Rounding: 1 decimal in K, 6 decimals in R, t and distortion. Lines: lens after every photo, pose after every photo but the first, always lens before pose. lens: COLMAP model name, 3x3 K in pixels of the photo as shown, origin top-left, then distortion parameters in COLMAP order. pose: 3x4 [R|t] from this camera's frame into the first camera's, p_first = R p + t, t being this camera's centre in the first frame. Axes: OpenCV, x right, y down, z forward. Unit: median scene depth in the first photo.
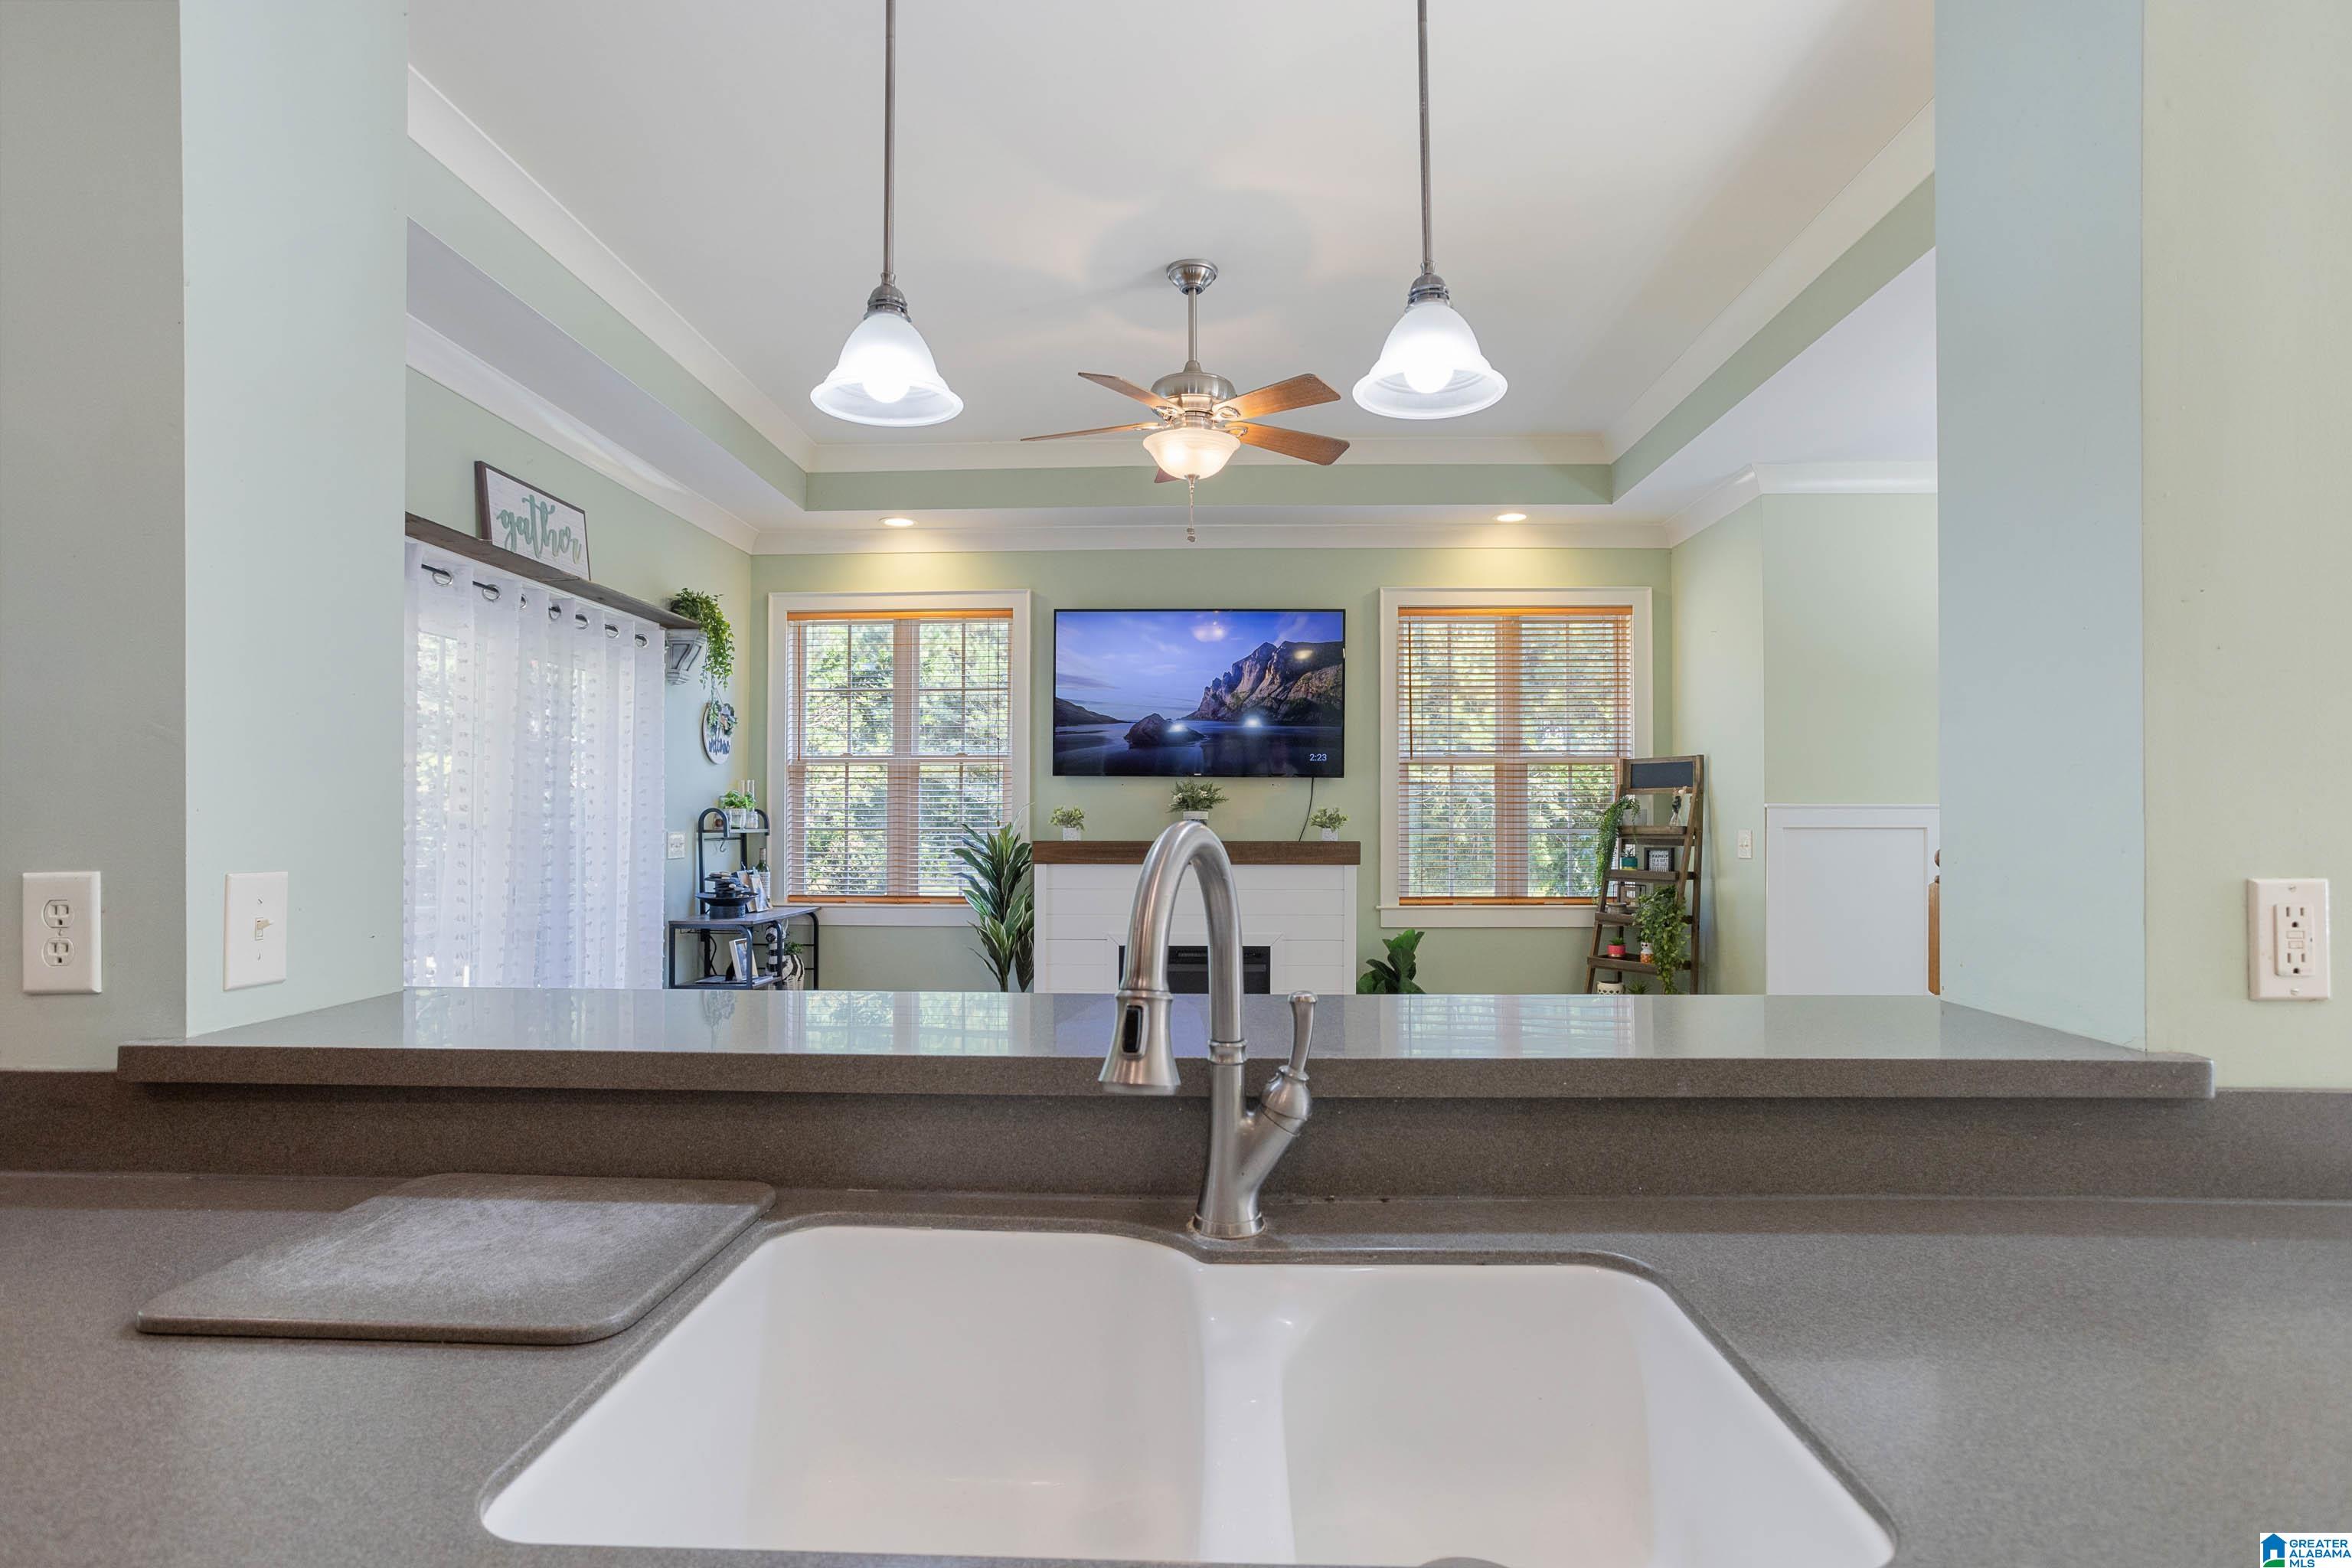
lens RADIAL K [[1154.4, 0, 1167.3], [0, 1154.4, 828.0], [0, 0, 1]] dist [0.001668, 0.000575]
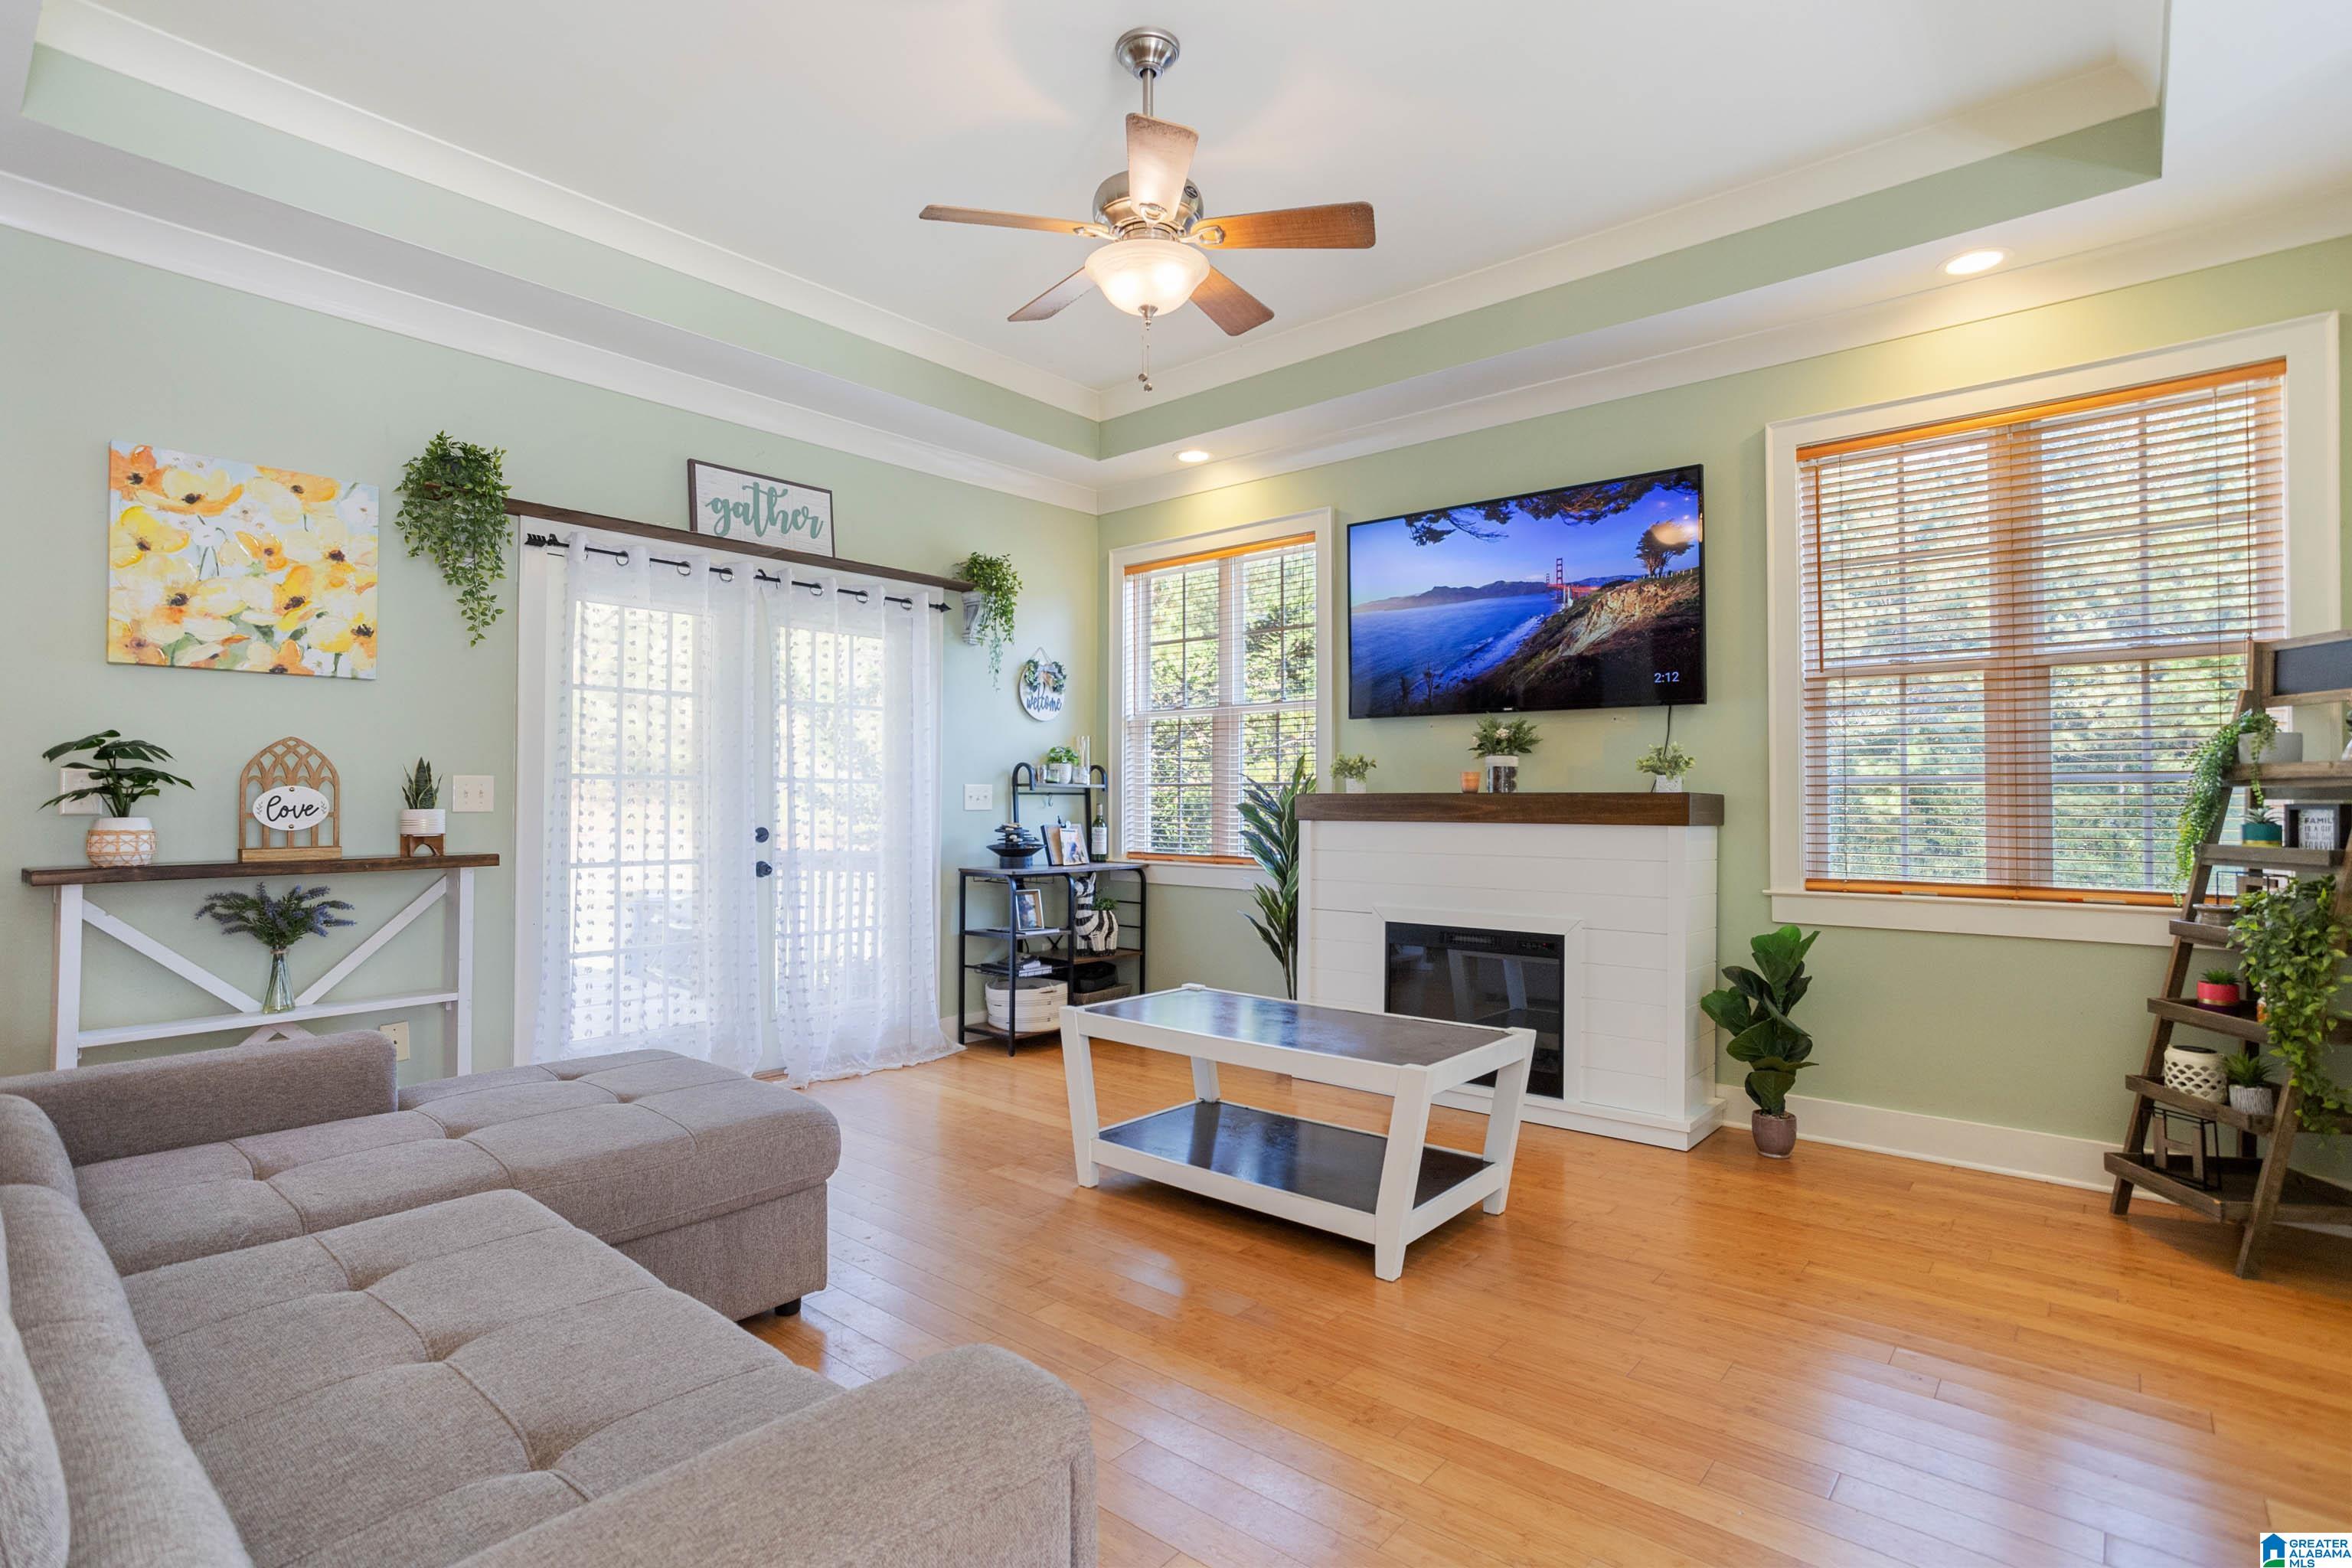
lens RADIAL K [[1140.0, 0, 1176.0], [0, 1140.0, 784.0], [0, 0, 1]] dist [0.004020, 0.000882]
pose [[0.790176, -0.007866, -0.612829, 0.328272], [-0.002629, 0.999865, -0.016224, 0.017451], [0.612874, 0.014431, 0.790049, 0.268691]]
